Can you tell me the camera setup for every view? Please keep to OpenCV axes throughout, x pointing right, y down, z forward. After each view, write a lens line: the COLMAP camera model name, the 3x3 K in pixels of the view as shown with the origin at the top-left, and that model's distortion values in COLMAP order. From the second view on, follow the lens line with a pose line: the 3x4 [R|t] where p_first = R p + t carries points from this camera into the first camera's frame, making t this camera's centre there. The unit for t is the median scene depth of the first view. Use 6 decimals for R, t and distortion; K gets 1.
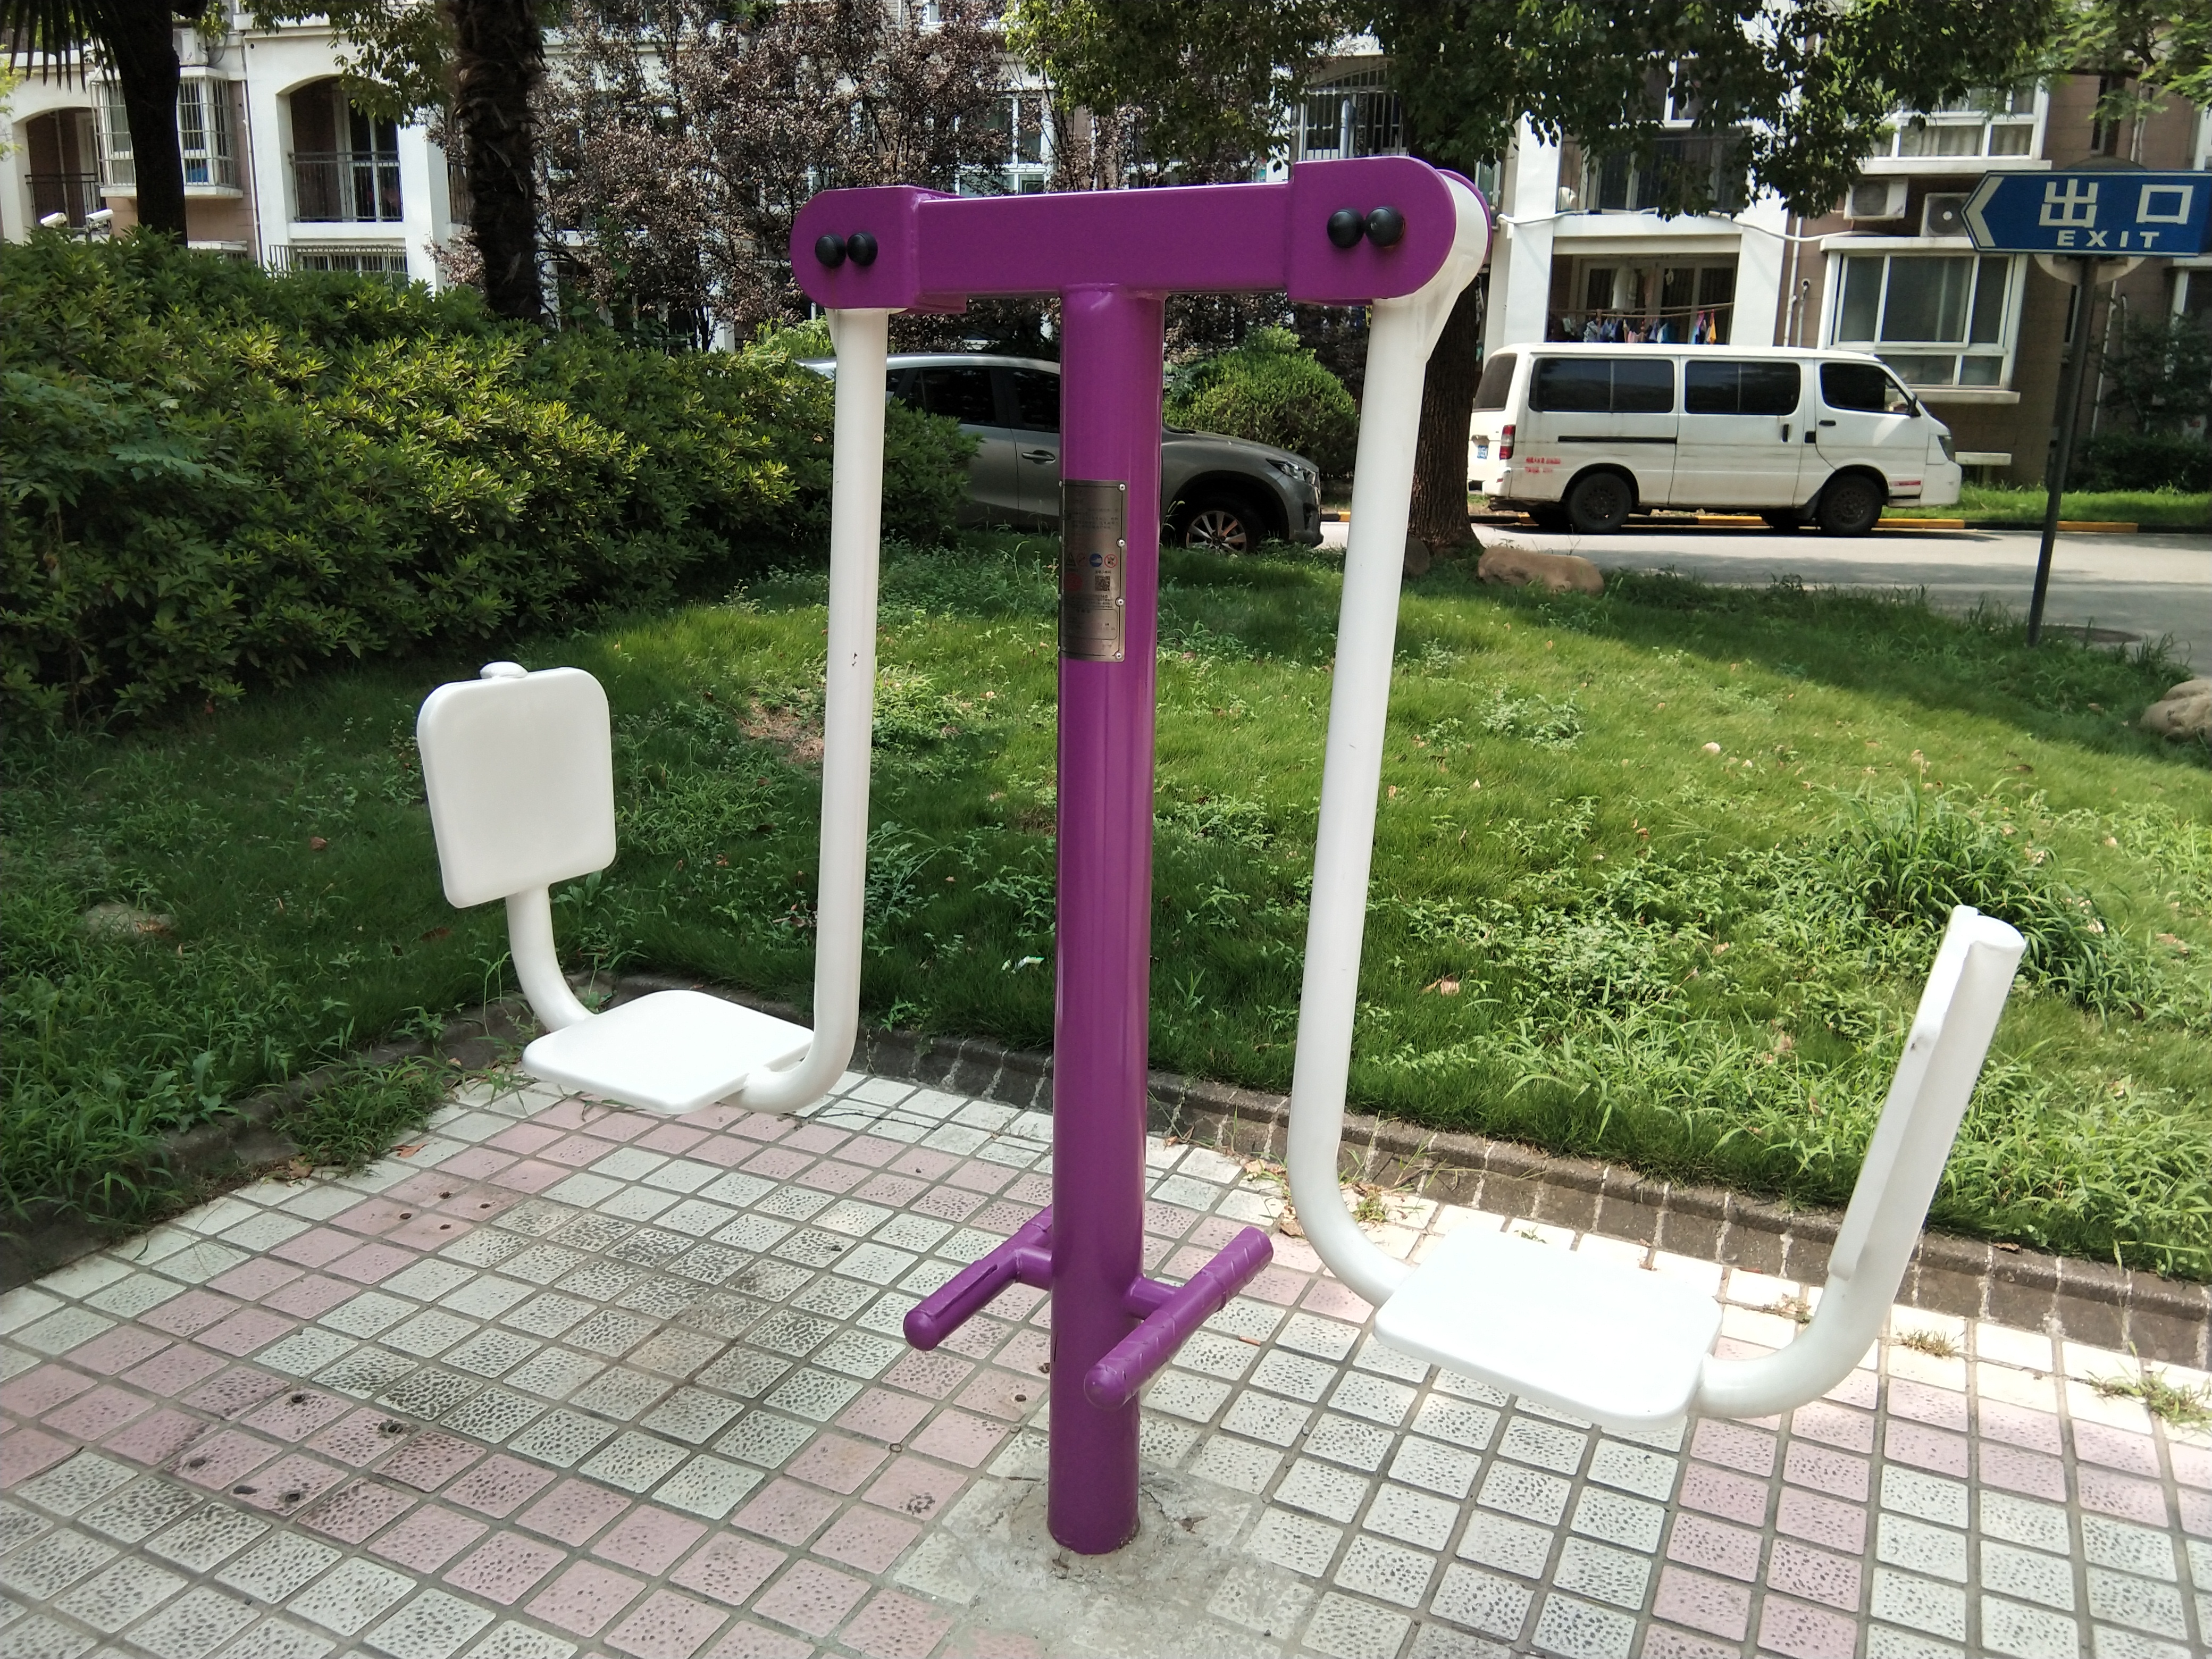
lens RADIAL K [[1768.4, 0, 1100.4], [0, 1768.4, 818.8], [0, 0, 1]] dist [0.121792, -0.195428]
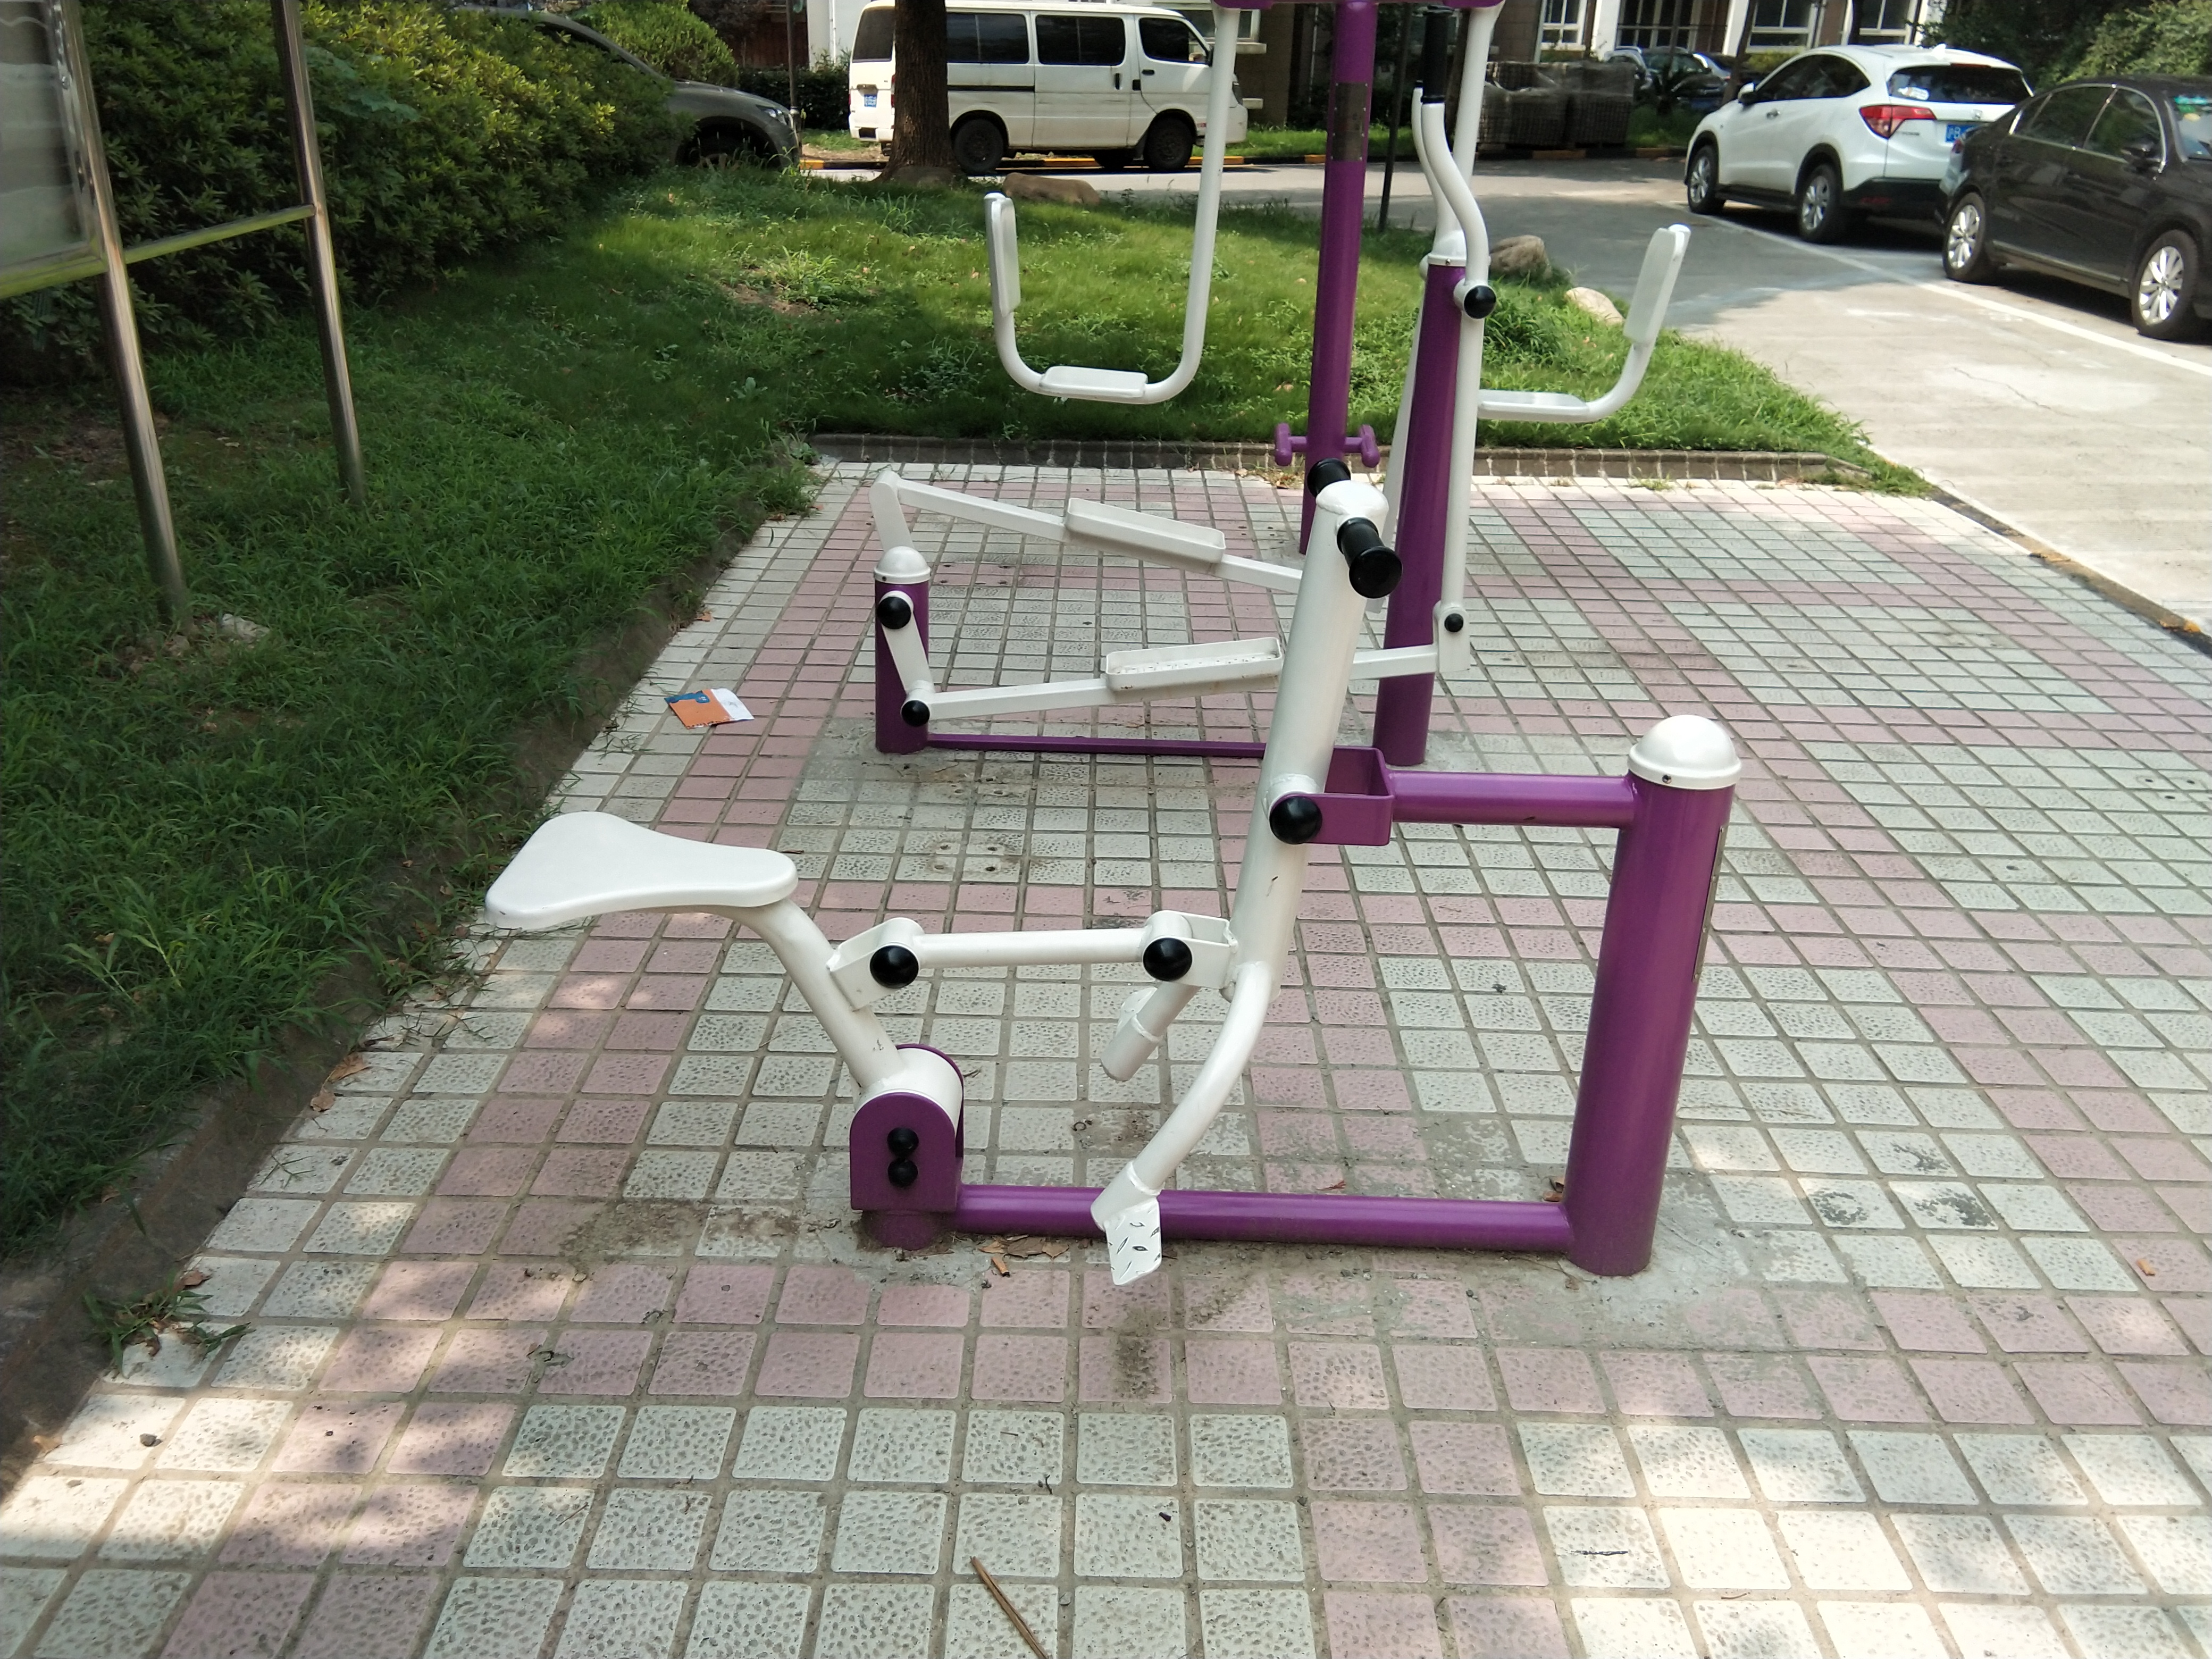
lens RADIAL K [[1779.0, 0, 1085.7], [0, 1779.0, 826.5], [0, 0, 1]] dist [0.133717, -0.156206]
pose [[0.912553, -0.167994, 0.372860, -0.210932], [0.101266, 0.976162, 0.191972, 0.043741], [-0.396222, -0.137426, 0.907812, -0.187517]]
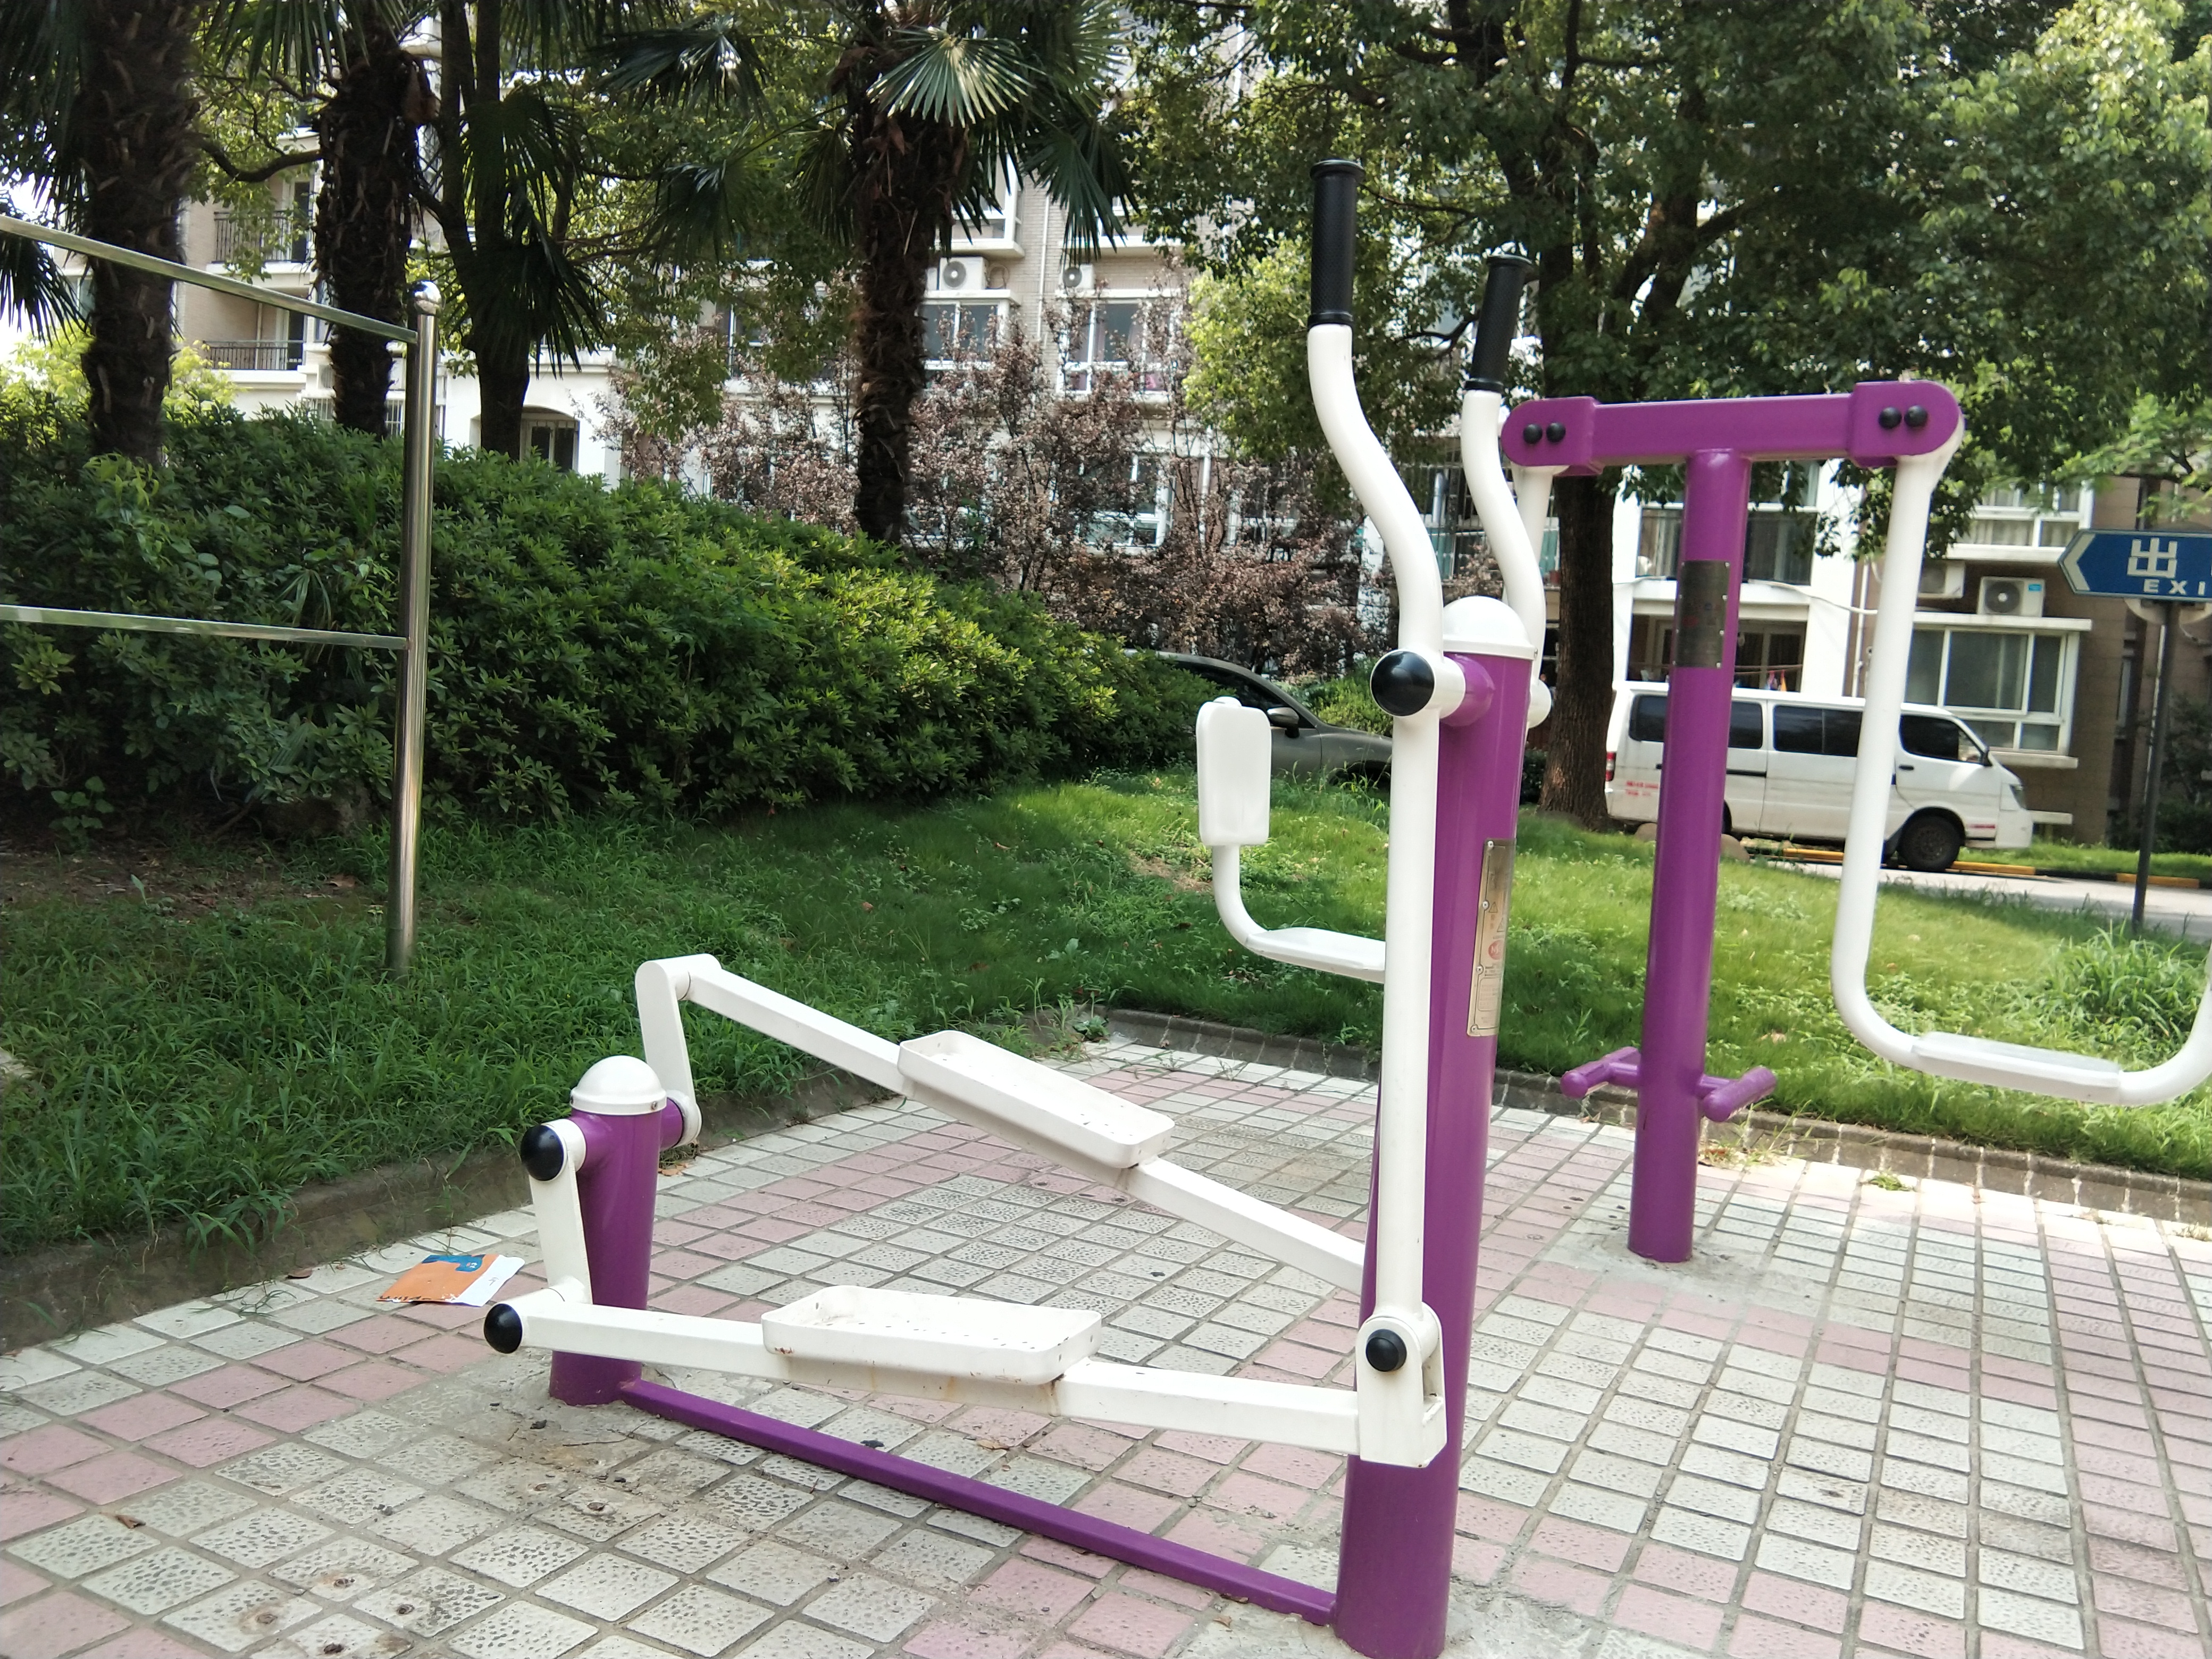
lens RADIAL K [[1787.4, 0, 1090.5], [0, 1787.4, 798.3], [0, 0, 1]] dist [0.099213, -0.149515]
pose [[0.998164, 0.056285, -0.022370, -0.078414], [-0.059639, 0.977803, -0.200858, 0.059792], [0.010569, 0.201823, 0.979365, -0.093816]]
